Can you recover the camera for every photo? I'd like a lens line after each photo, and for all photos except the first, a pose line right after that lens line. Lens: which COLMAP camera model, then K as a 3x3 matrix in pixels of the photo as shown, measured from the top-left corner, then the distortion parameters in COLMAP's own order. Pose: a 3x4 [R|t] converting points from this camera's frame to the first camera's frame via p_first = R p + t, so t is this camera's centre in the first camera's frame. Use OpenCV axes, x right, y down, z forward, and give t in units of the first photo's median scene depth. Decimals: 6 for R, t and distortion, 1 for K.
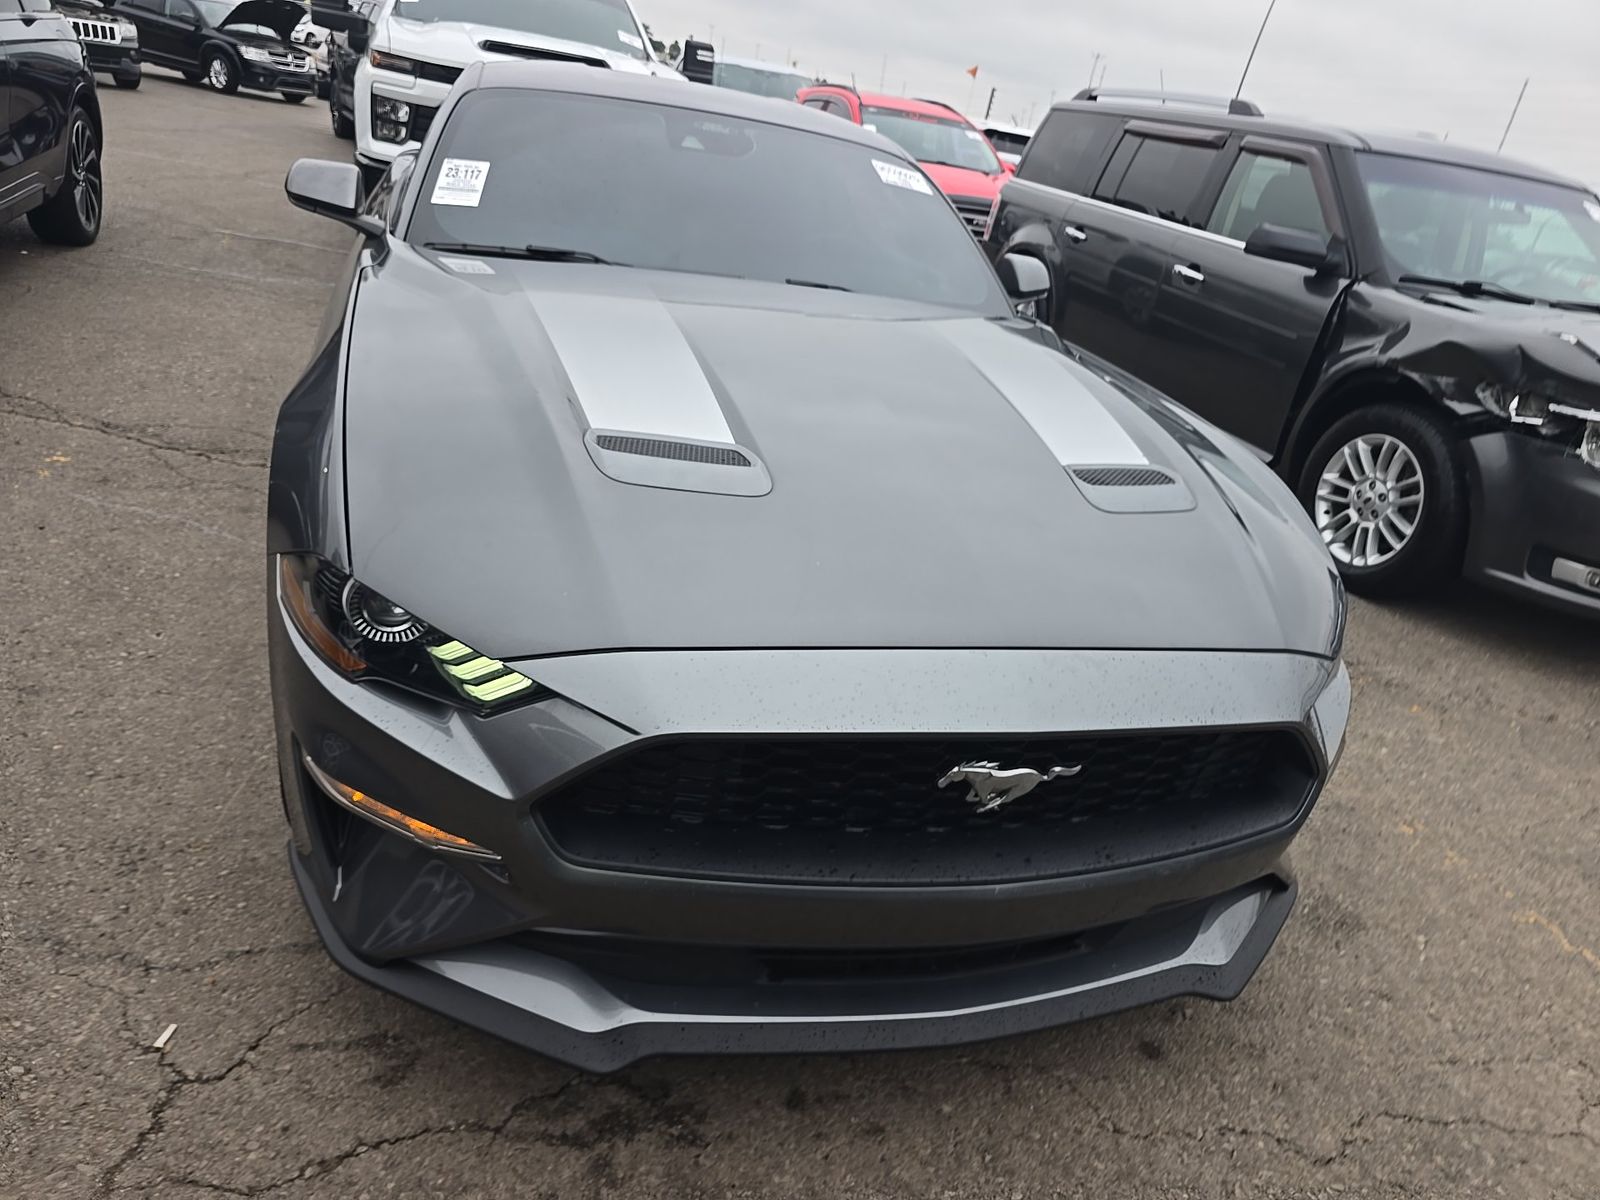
lens RADIAL K [[1135.2, 0, 809.5], [0, 1135.2, 600.4], [0, 0, 1]] dist [0.054223, -0.057494]
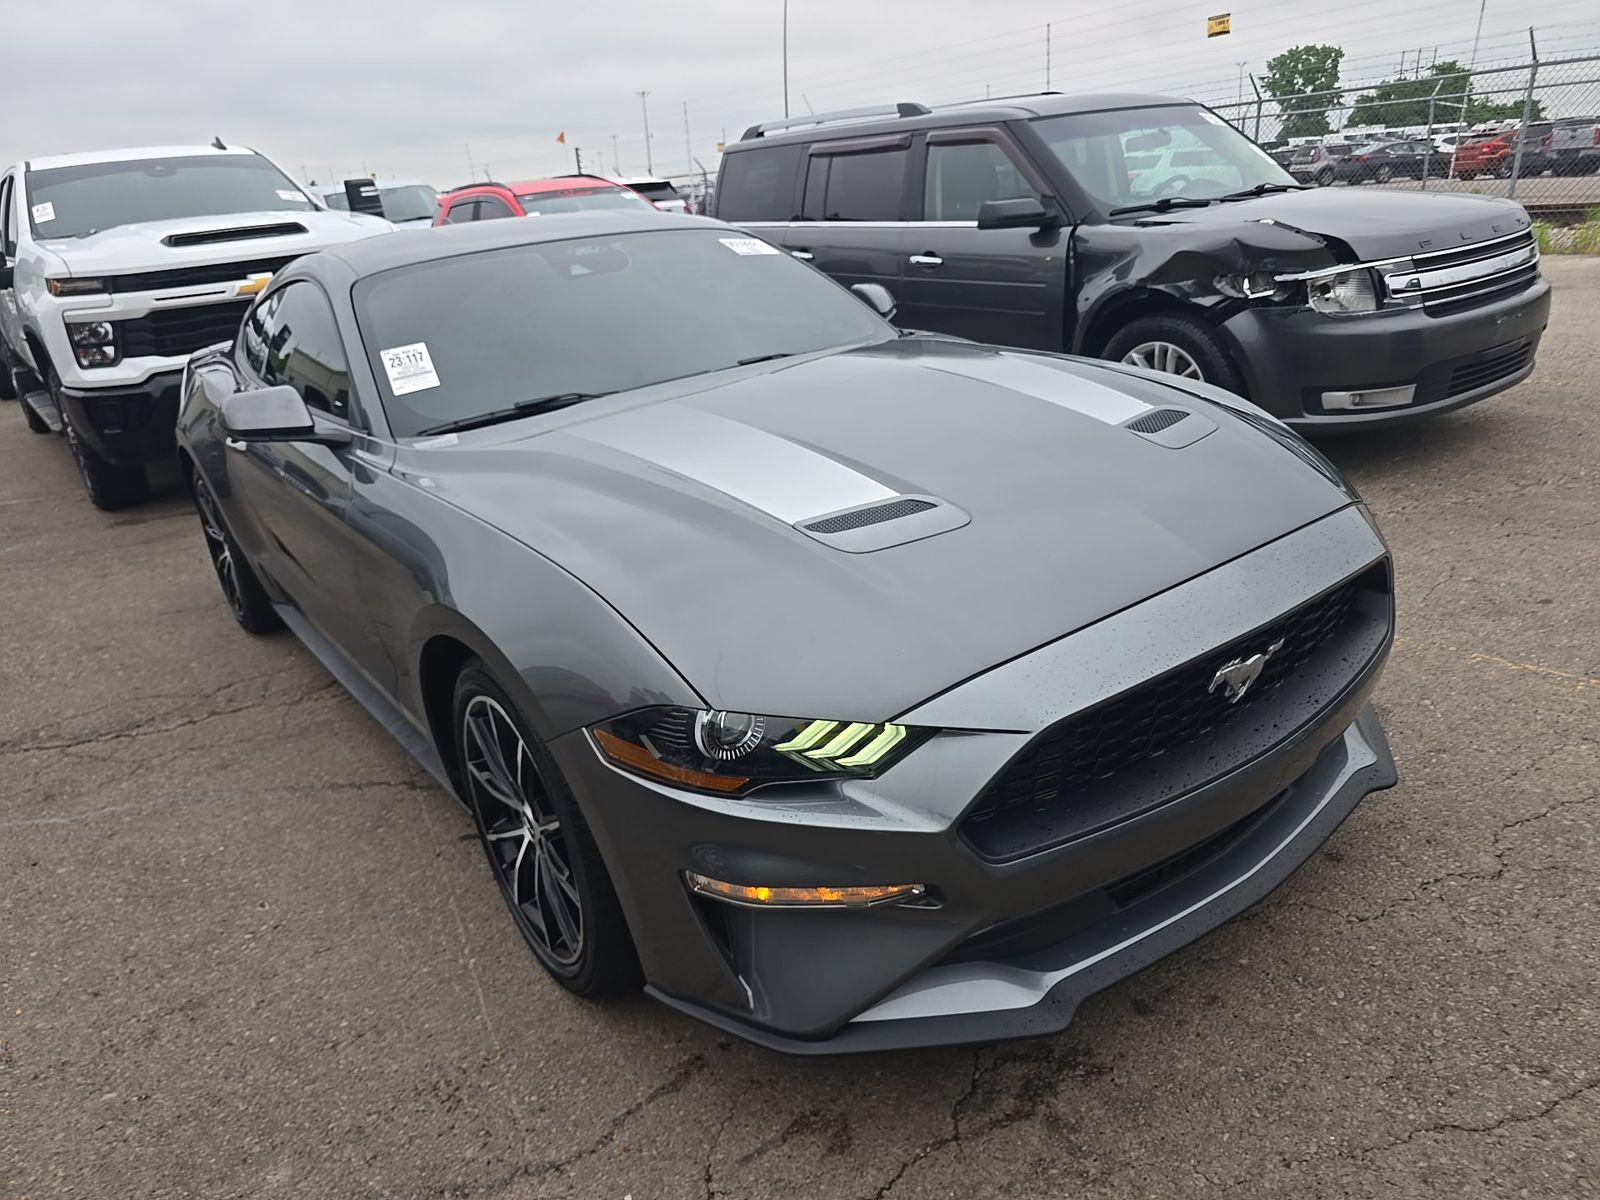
lens RADIAL K [[1135.2, 0, 838.6], [0, 1135.2, 584.6], [0, 0, 1]] dist [0.054223, -0.057494]
pose [[0.904562, -0.347798, 0.246586, -0.238769], [0.358847, 0.933396, 0.000139, -0.041327], [-0.230211, 0.088361, 0.969121, -0.051016]]
